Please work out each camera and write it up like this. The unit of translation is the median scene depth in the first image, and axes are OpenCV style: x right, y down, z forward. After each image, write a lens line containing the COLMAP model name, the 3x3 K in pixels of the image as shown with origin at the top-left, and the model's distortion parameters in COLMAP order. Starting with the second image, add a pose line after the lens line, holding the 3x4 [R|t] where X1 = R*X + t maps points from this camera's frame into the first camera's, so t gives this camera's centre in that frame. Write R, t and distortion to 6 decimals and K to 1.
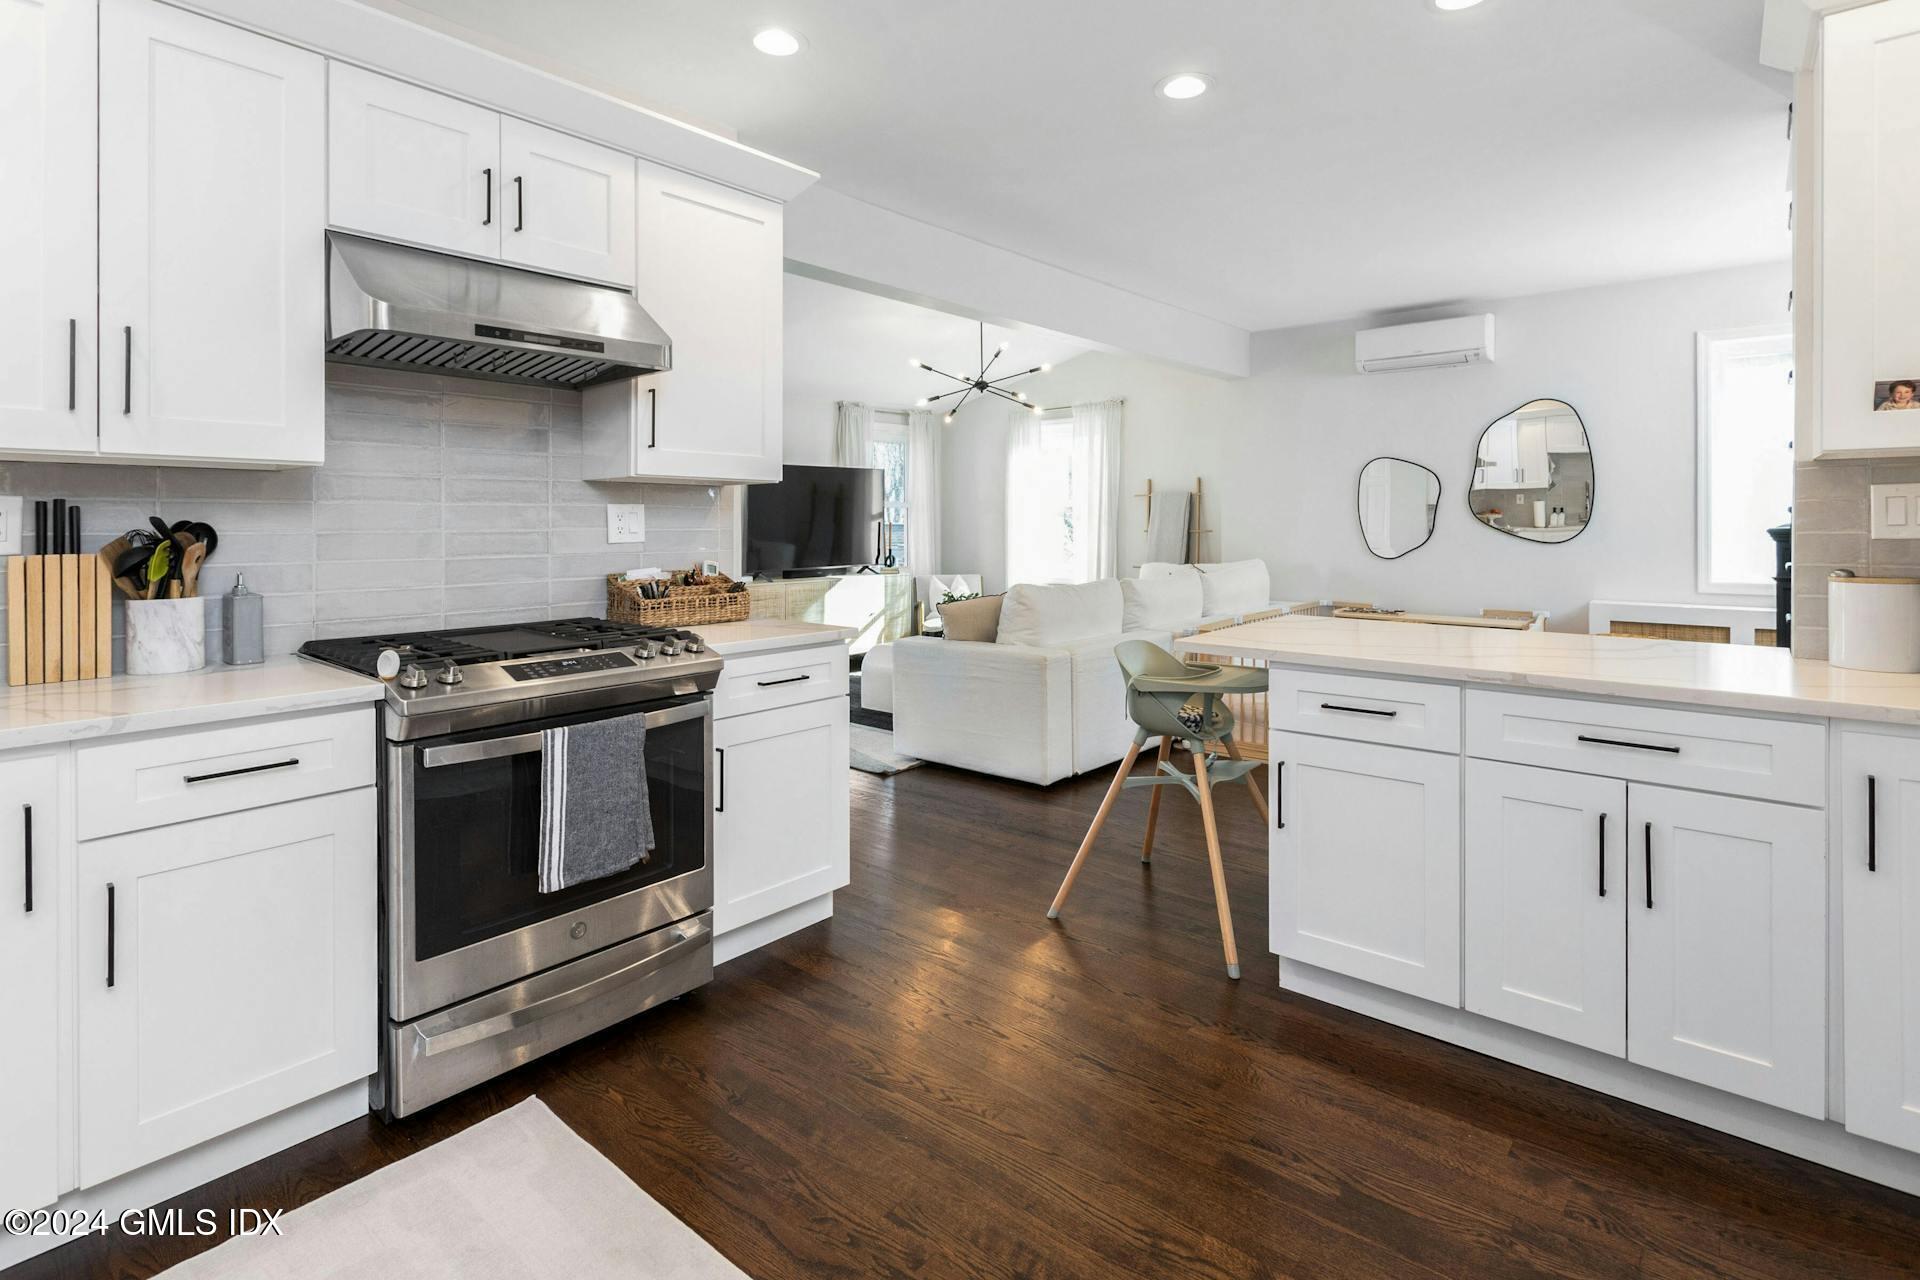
lens RADIAL K [[967.4, 0, 958.1], [0, 967.4, 528.7], [0, 0, 1]] dist [0.000873, -0.000086]
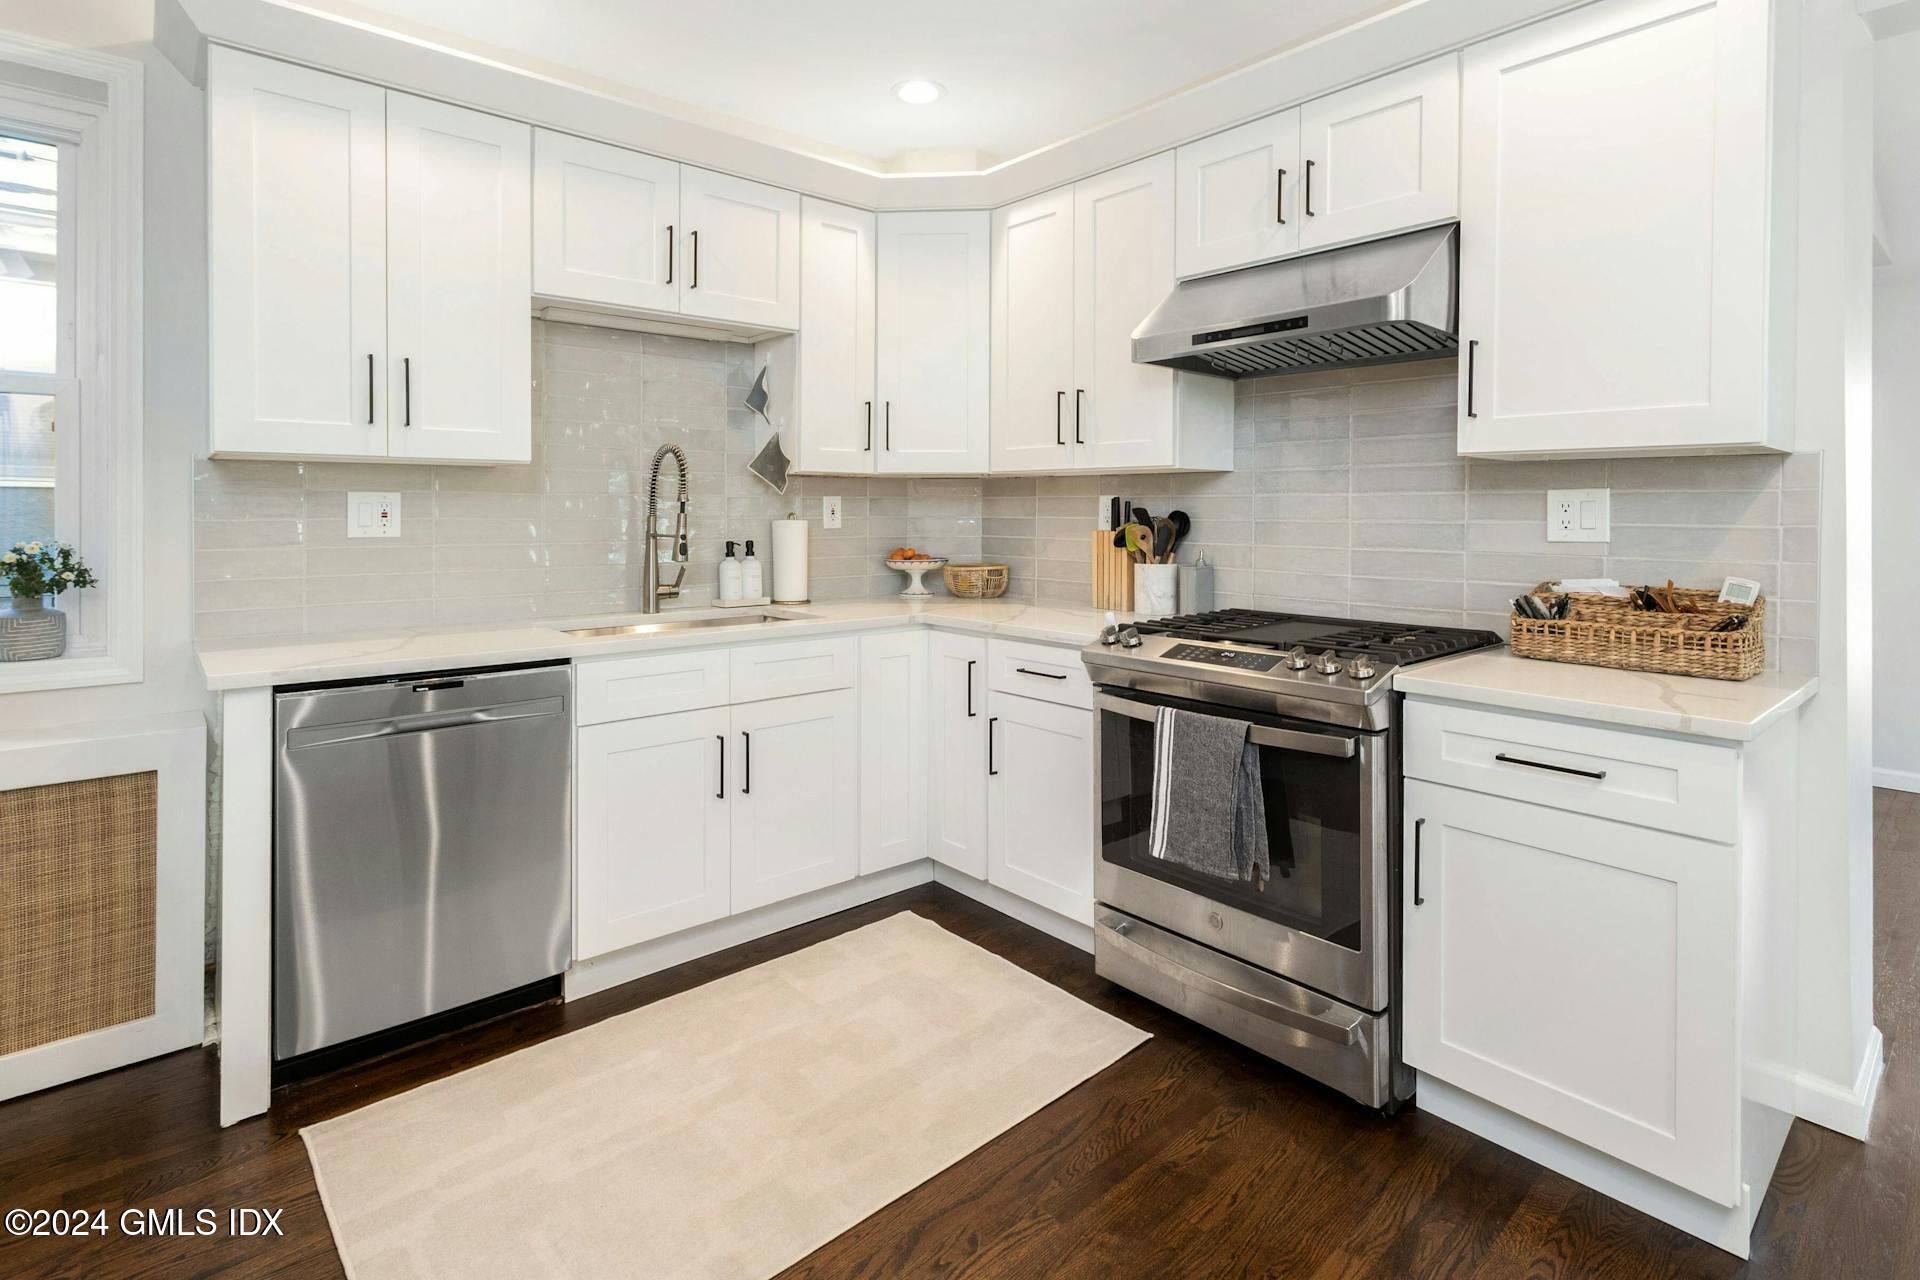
lens RADIAL K [[947.7, 0, 930.6], [0, 947.7, 512.5], [0, 0, 1]] dist [-0.002108, -0.000029]
pose [[-0.178787, 0.005465, -0.983873, 0.595347], [-0.008280, 0.999941, 0.007059, -0.011561], [0.983853, 0.009408, -0.178731, 0.846840]]
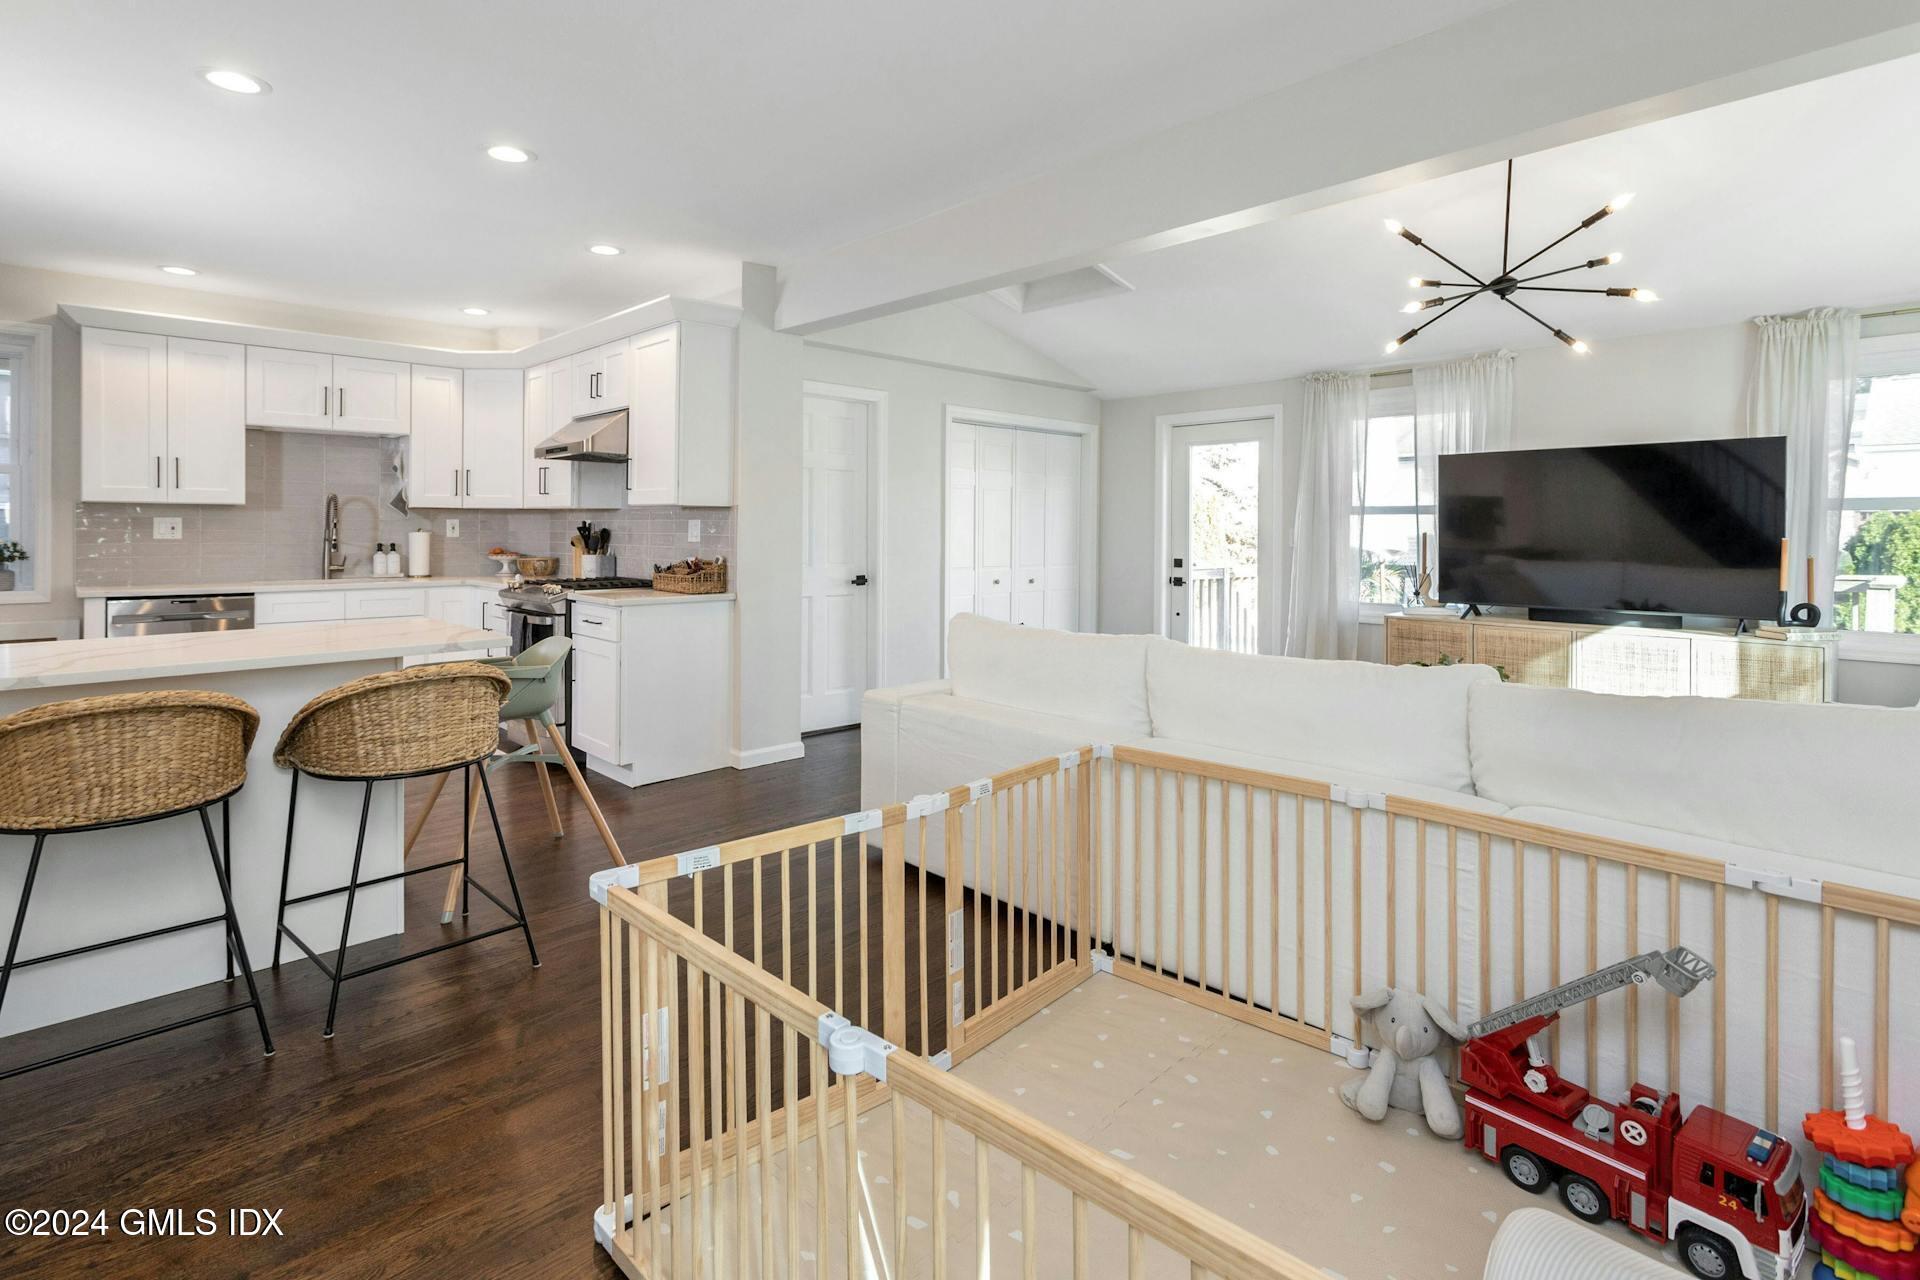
lens RADIAL K [[967.4, 0, 958.1], [0, 967.4, 528.7], [0, 0, 1]] dist [0.000873, -0.000086]
pose [[-0.122112, 0.004058, -0.992508, 1.726908], [-0.013343, 0.999895, 0.005730, -0.033570], [0.992427, 0.013942, -0.122045, 2.205619]]
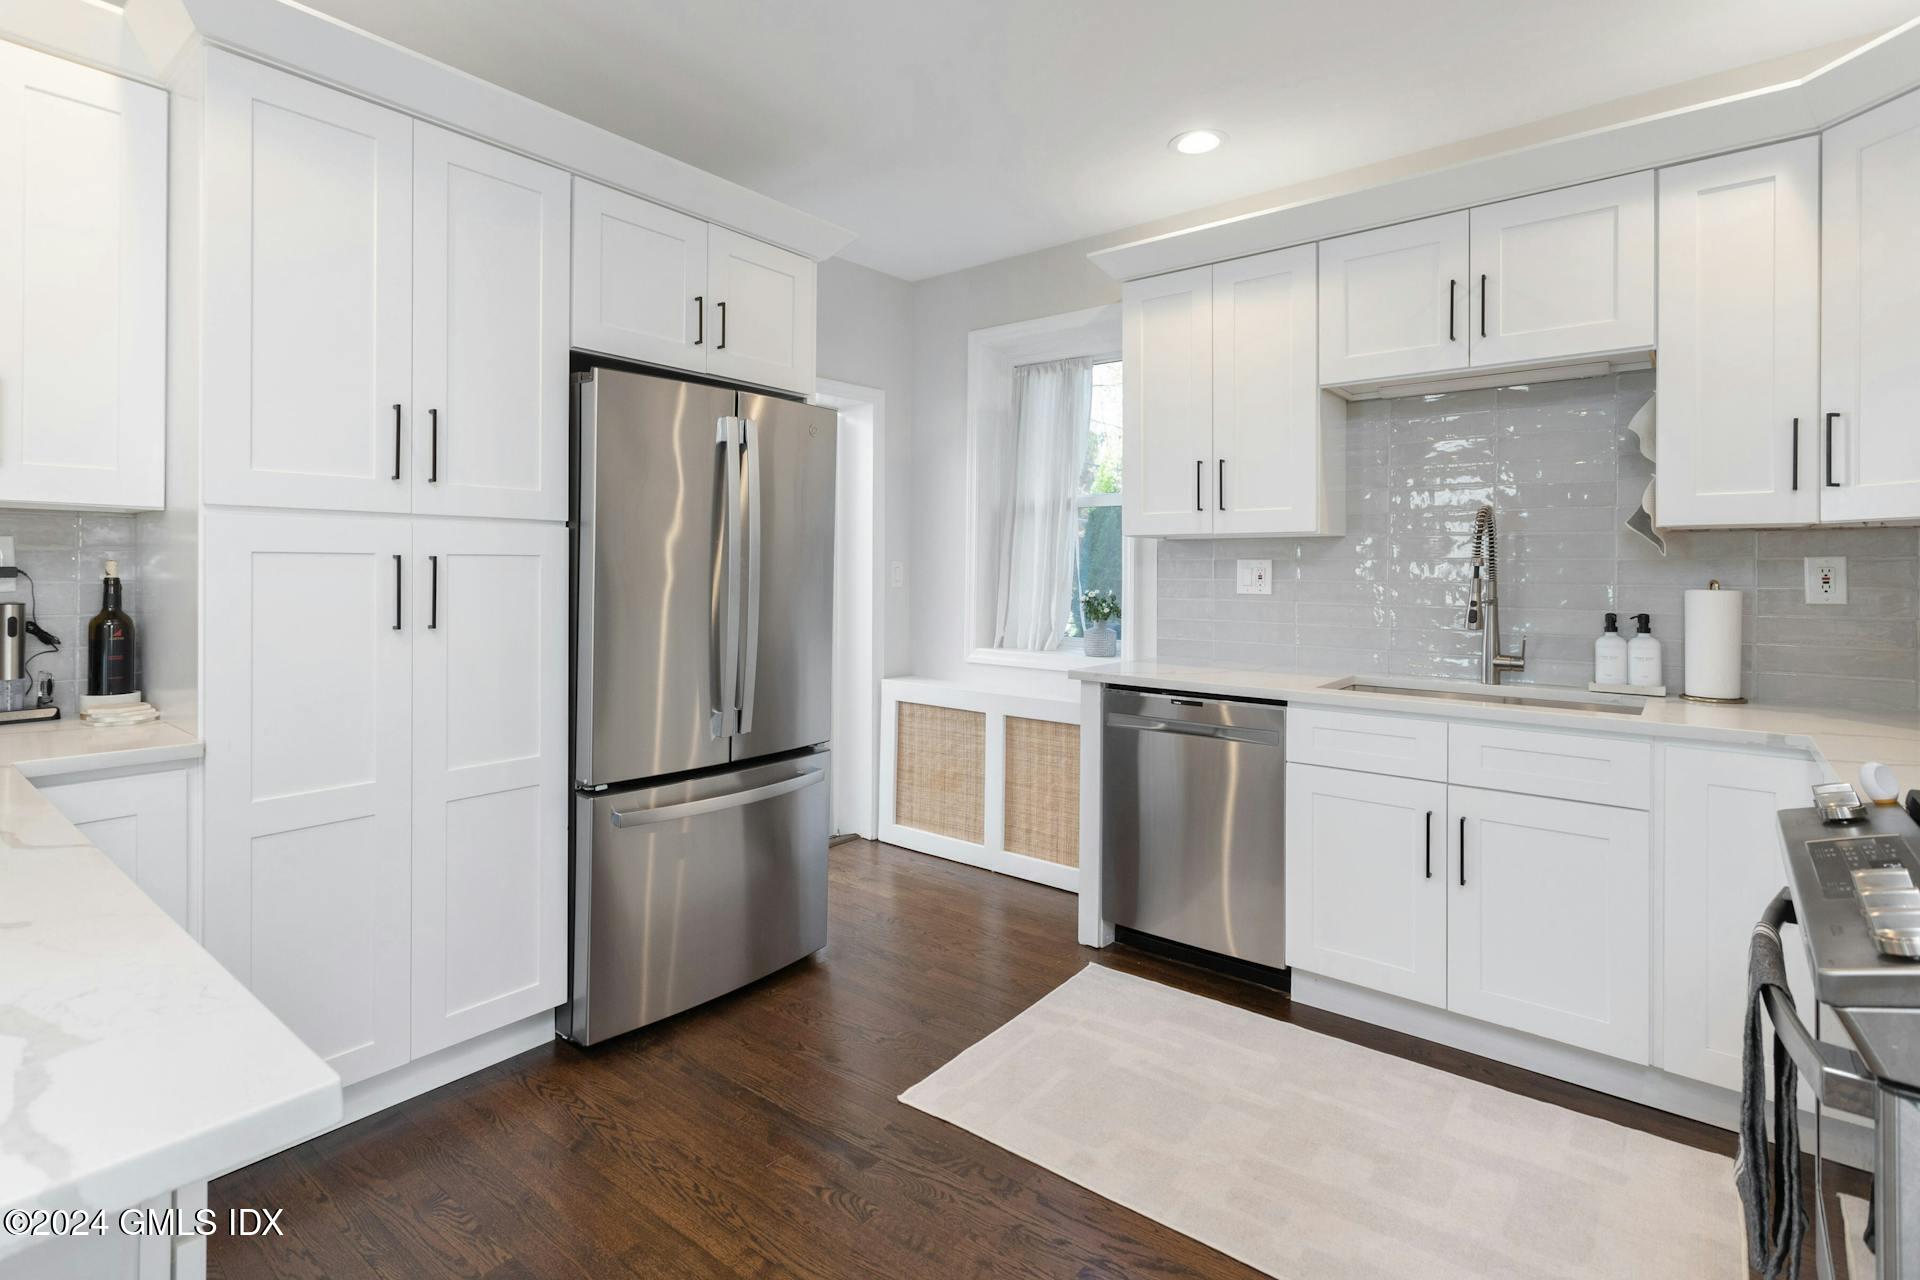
lens RADIAL K [[919.0, 0, 961.6], [0, 919.0, 568.8], [0, 0, 1]] dist [0.002735, 0.000633]
pose [[-0.999944, -0.002187, -0.010380, 0.091653], [-0.002266, 0.999968, 0.007608, -0.018077], [0.010363, 0.007631, -0.999917, 1.416695]]
